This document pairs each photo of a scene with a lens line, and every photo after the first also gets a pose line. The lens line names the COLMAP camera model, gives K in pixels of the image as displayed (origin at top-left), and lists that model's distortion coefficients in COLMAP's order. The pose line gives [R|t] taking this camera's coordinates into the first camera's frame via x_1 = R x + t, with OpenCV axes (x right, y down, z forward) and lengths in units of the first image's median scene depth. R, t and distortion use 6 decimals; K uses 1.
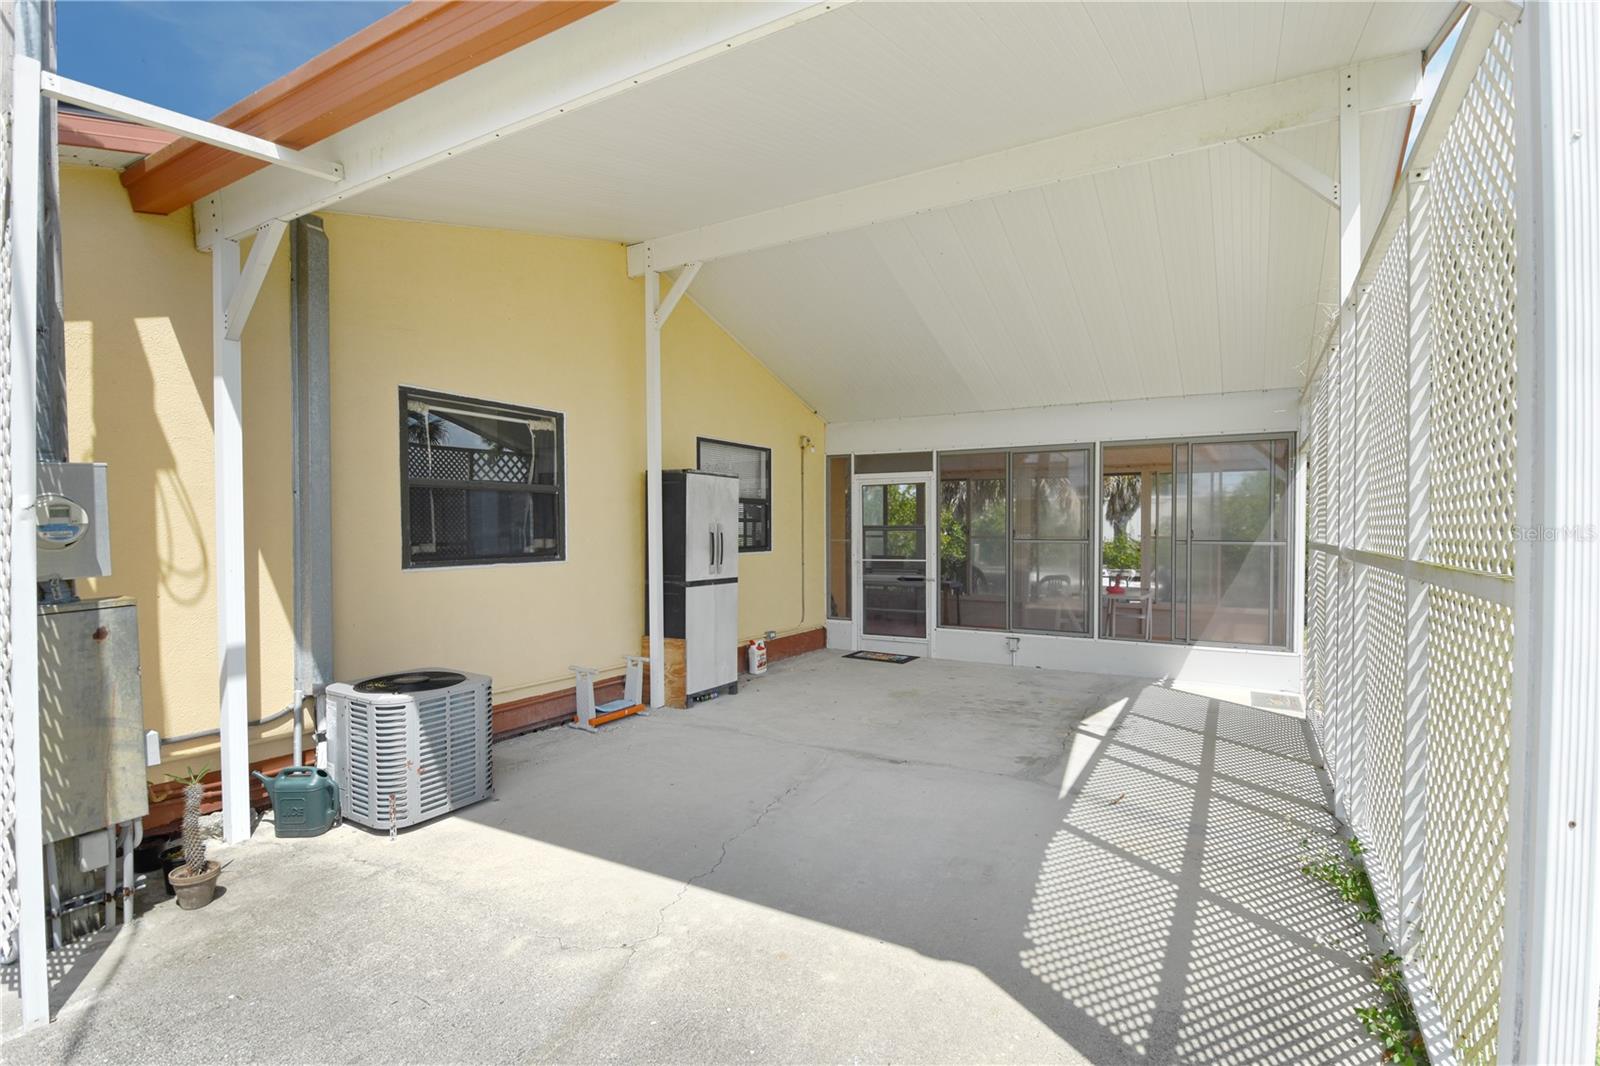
lens RADIAL K [[761.2, 0, 799.8], [0, 761.2, 526.6], [0, 0, 1]] dist [-0.023758, -0.000903]
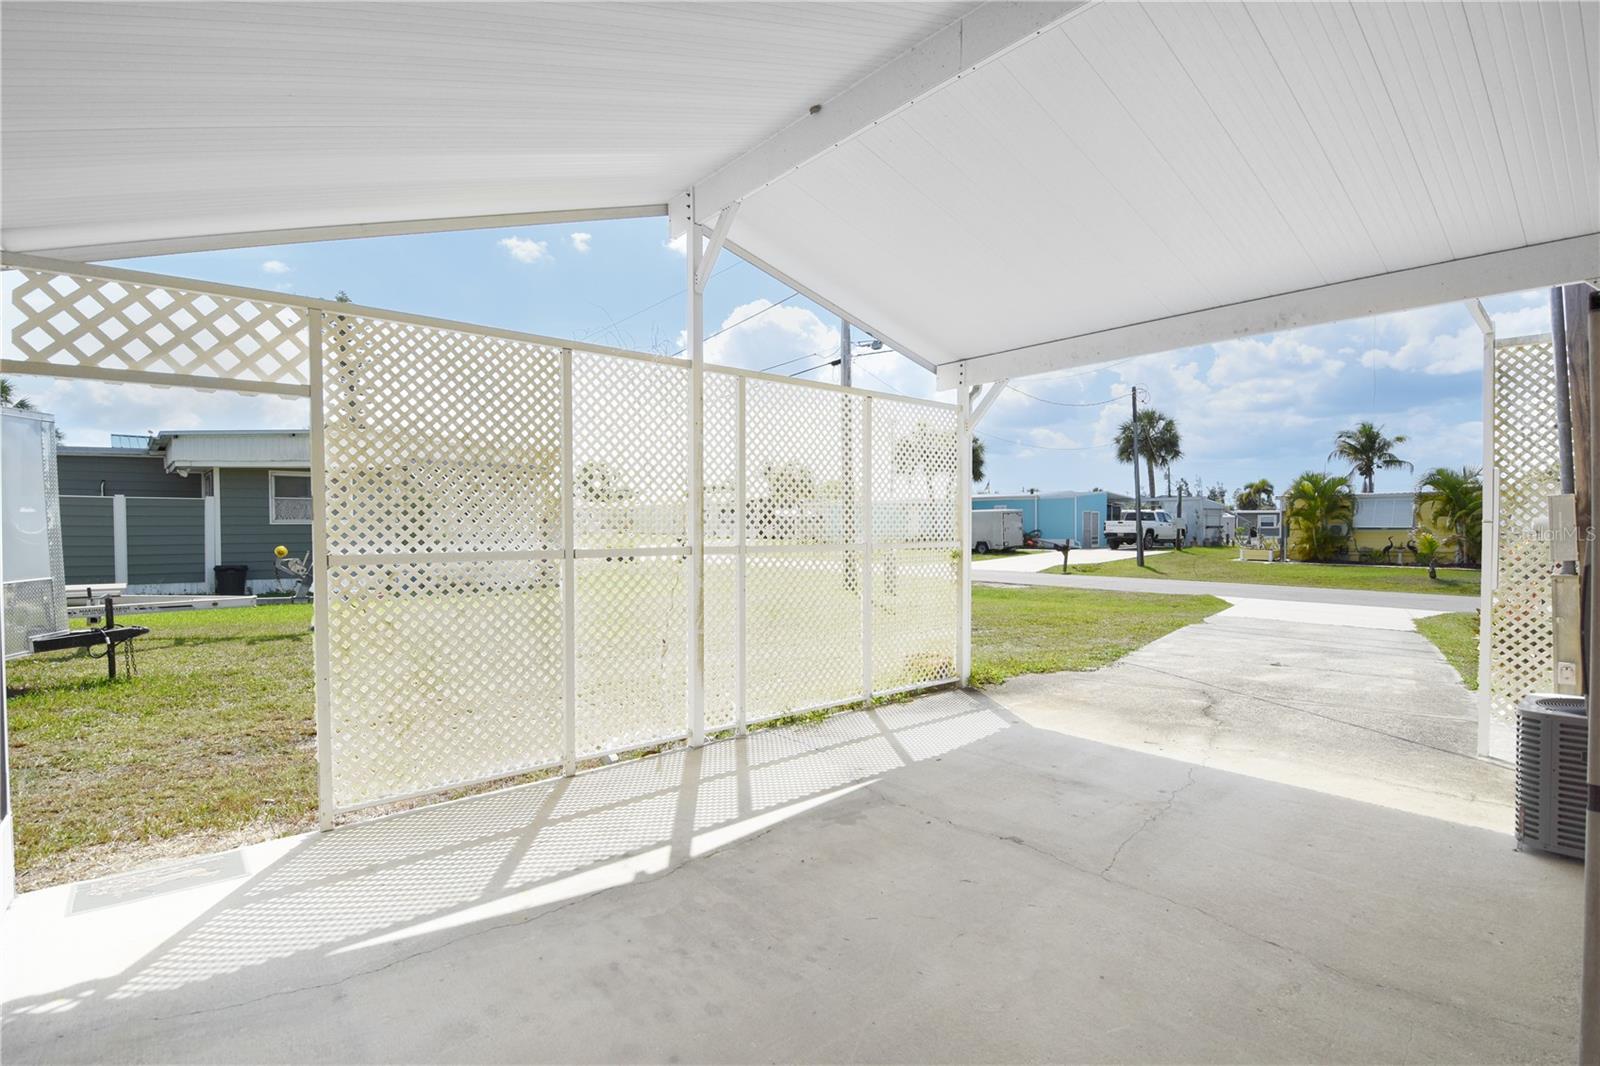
lens RADIAL K [[761.2, 0, 800.2], [0, 761.2, 542.0], [0, 0, 1]] dist [-0.023758, -0.000903]
pose [[-0.944607, -0.007485, 0.328117, 0.062493], [0.001117, 0.999661, 0.026021, -0.008670], [-0.328201, 0.024946, -0.944279, 1.355979]]
